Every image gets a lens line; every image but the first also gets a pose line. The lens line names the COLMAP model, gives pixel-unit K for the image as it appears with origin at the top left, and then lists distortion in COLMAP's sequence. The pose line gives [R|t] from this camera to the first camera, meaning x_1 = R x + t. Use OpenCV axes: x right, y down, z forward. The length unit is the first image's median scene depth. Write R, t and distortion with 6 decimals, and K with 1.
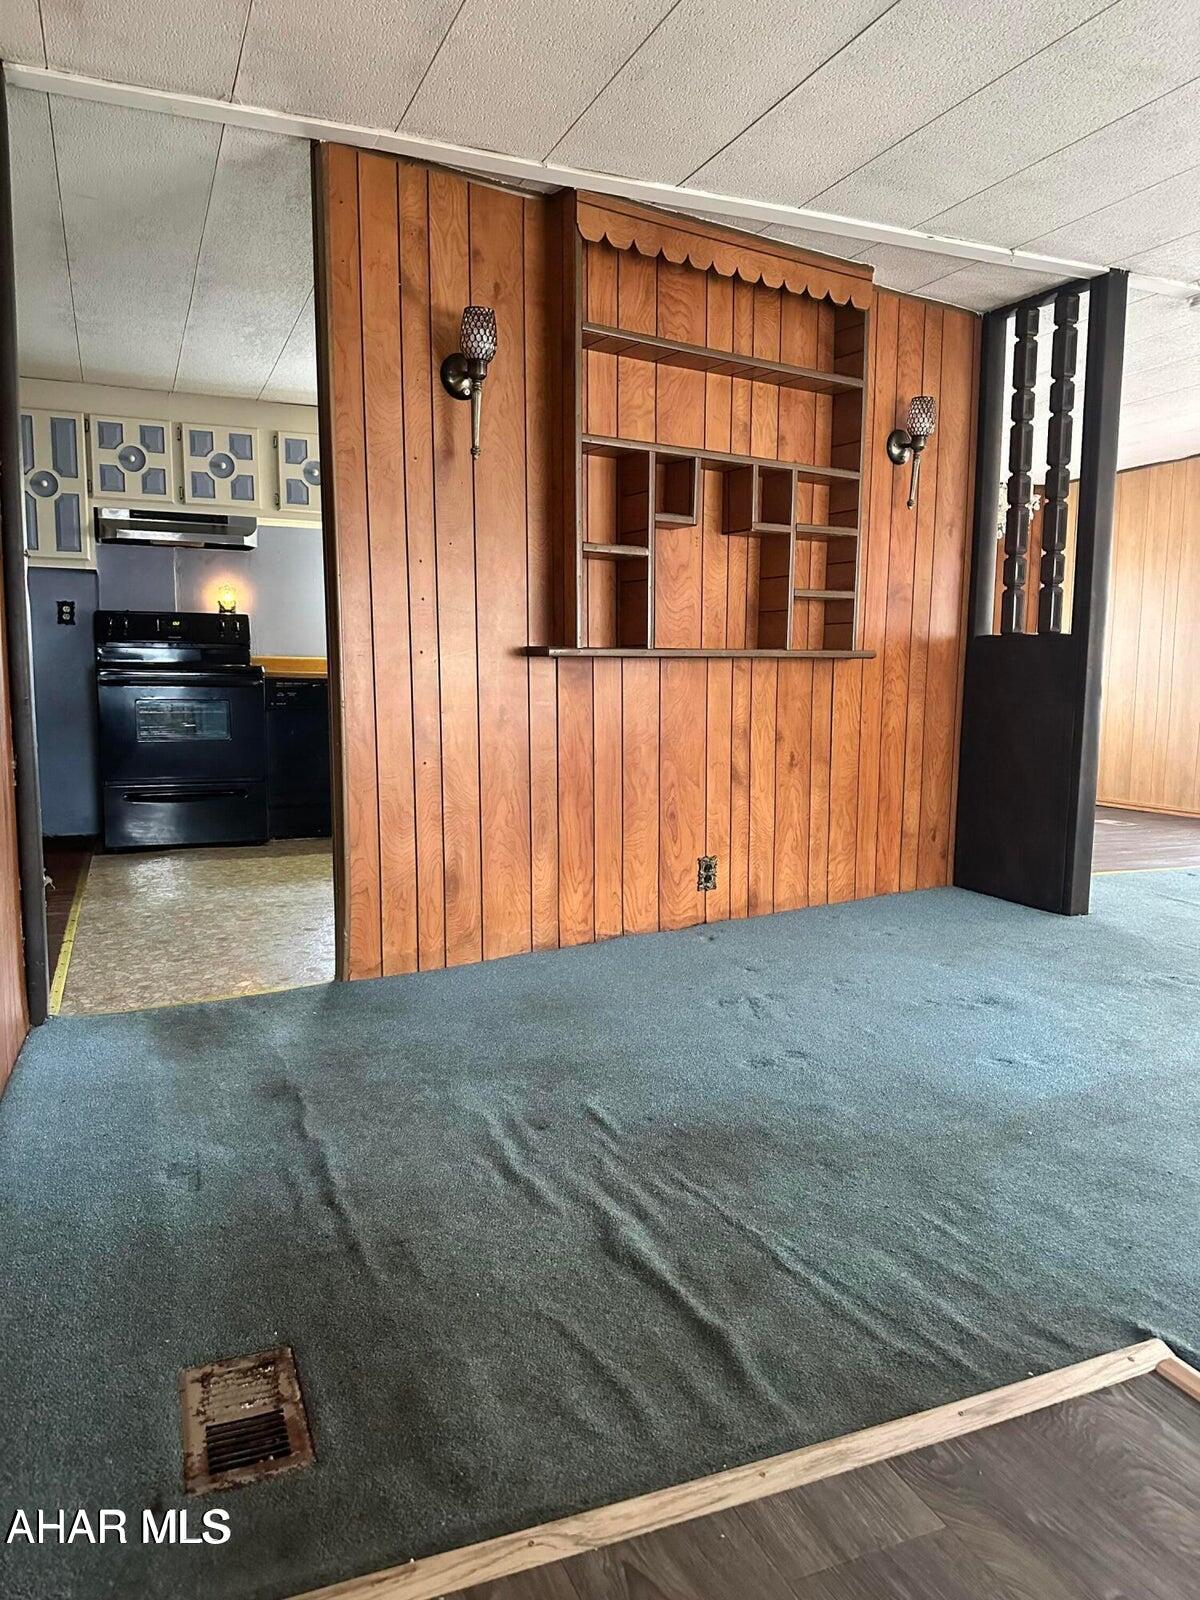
lens RADIAL K [[1135.9, 0, 595.8], [0, 1135.9, 800.5], [0, 0, 1]] dist [0.074476, -0.092616]
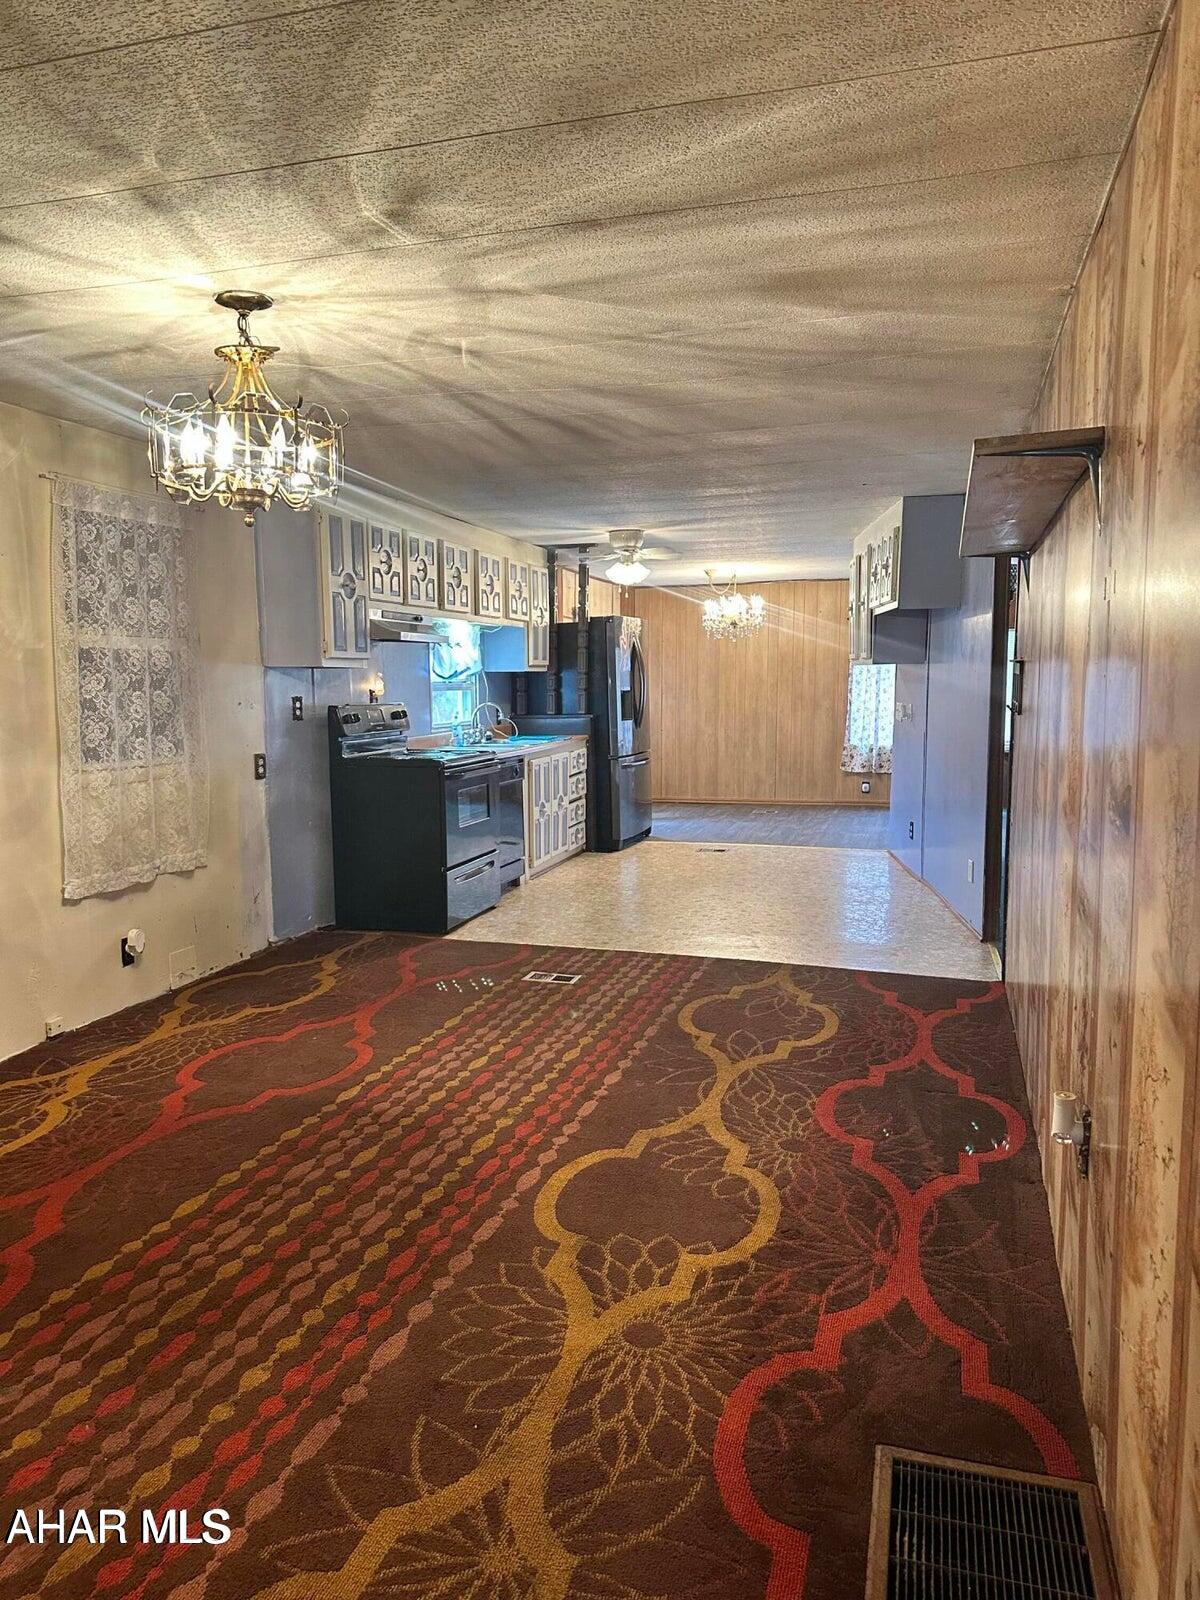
lens RADIAL K [[1135.9, 0, 595.4], [0, 1135.9, 797.0], [0, 0, 1]] dist [0.074476, -0.092616]
pose [[0.626415, -0.094825, 0.773701, -1.607333], [0.095271, 0.994445, 0.044744, -0.163844], [-0.773646, 0.045683, 0.631969, 0.298313]]
